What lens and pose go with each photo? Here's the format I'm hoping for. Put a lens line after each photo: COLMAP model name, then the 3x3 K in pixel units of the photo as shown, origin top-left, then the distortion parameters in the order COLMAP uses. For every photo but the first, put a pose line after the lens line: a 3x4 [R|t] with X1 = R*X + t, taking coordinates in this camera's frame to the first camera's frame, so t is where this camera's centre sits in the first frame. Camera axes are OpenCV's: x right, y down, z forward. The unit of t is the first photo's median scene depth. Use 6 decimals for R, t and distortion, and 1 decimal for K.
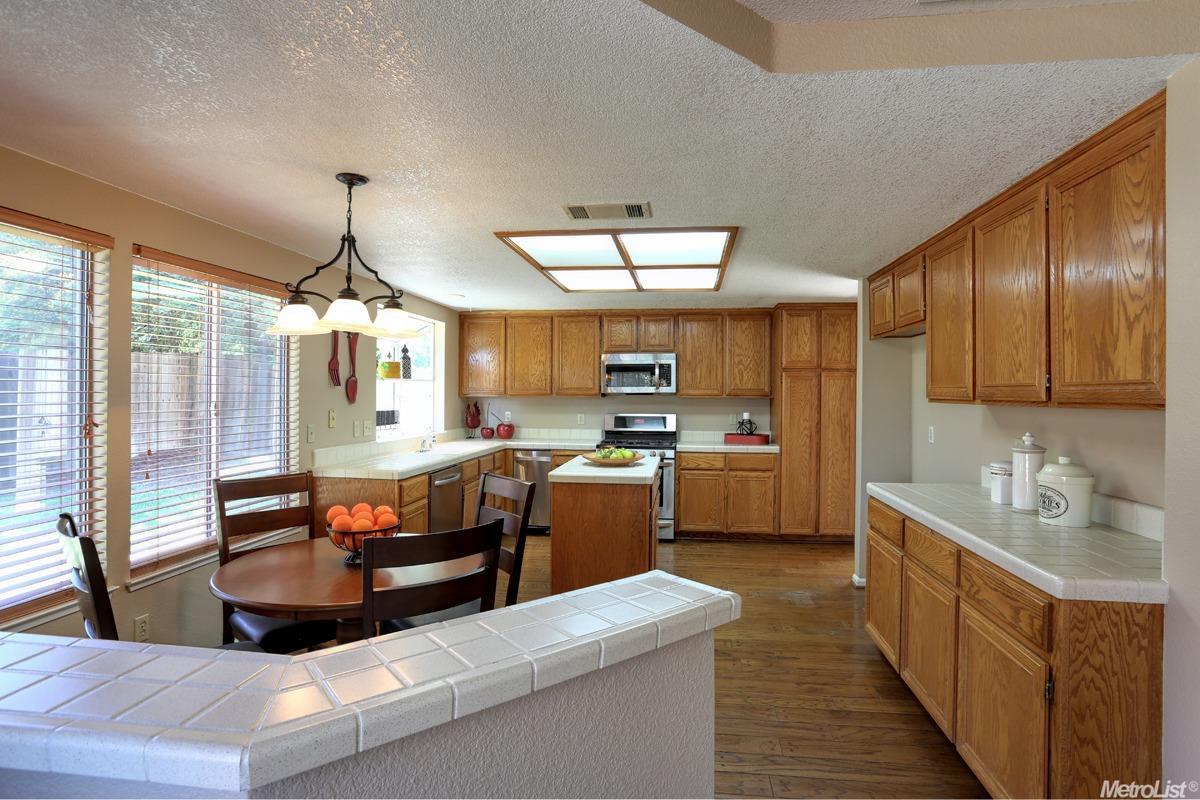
lens RADIAL K [[600.4, 0, 615.6], [0, 600.4, 396.4], [0, 0, 1]] dist [-0.037920, 0.012147]
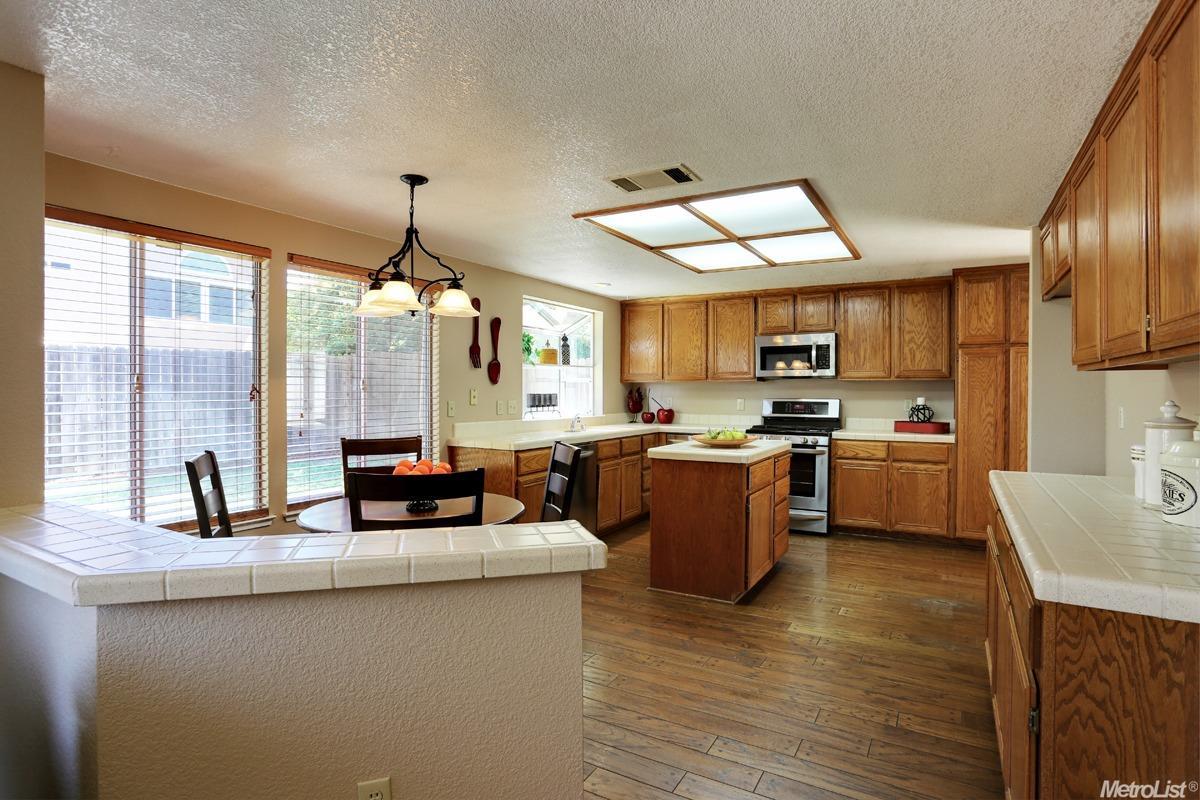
lens RADIAL K [[600.4, 0, 614.4], [0, 600.4, 393.1], [0, 0, 1]] dist [-0.037920, 0.012147]
pose [[0.925958, -0.002171, -0.377620, 0.168749], [0.002665, 0.999996, 0.000786, 0.024607], [0.377616, -0.001734, 0.925960, 0.031203]]
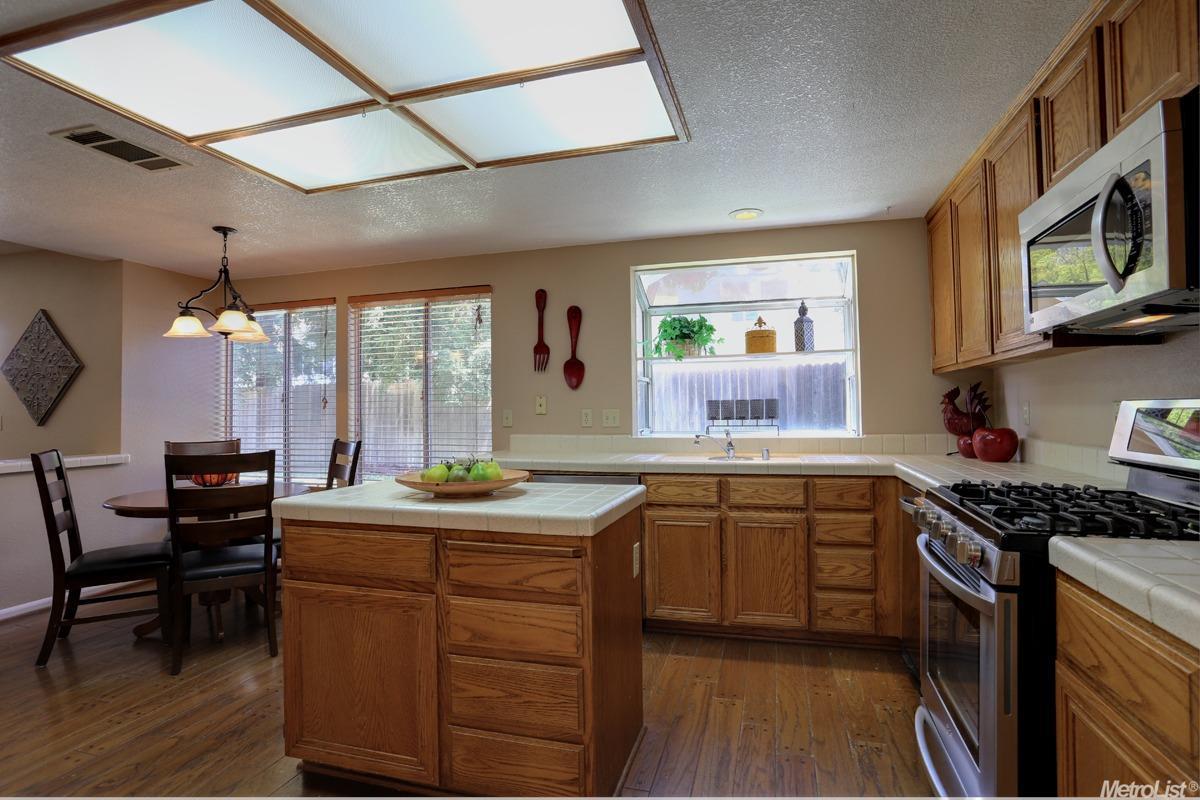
lens RADIAL K [[600.4, 0, 599.1], [0, 600.4, 403.9], [0, 0, 1]] dist [-0.037920, 0.012147]
pose [[-0.184782, -0.029715, -0.982330, 0.396172], [0.002102, 0.999529, -0.030631, 0.056684], [0.982777, -0.007725, -0.184633, 1.066578]]
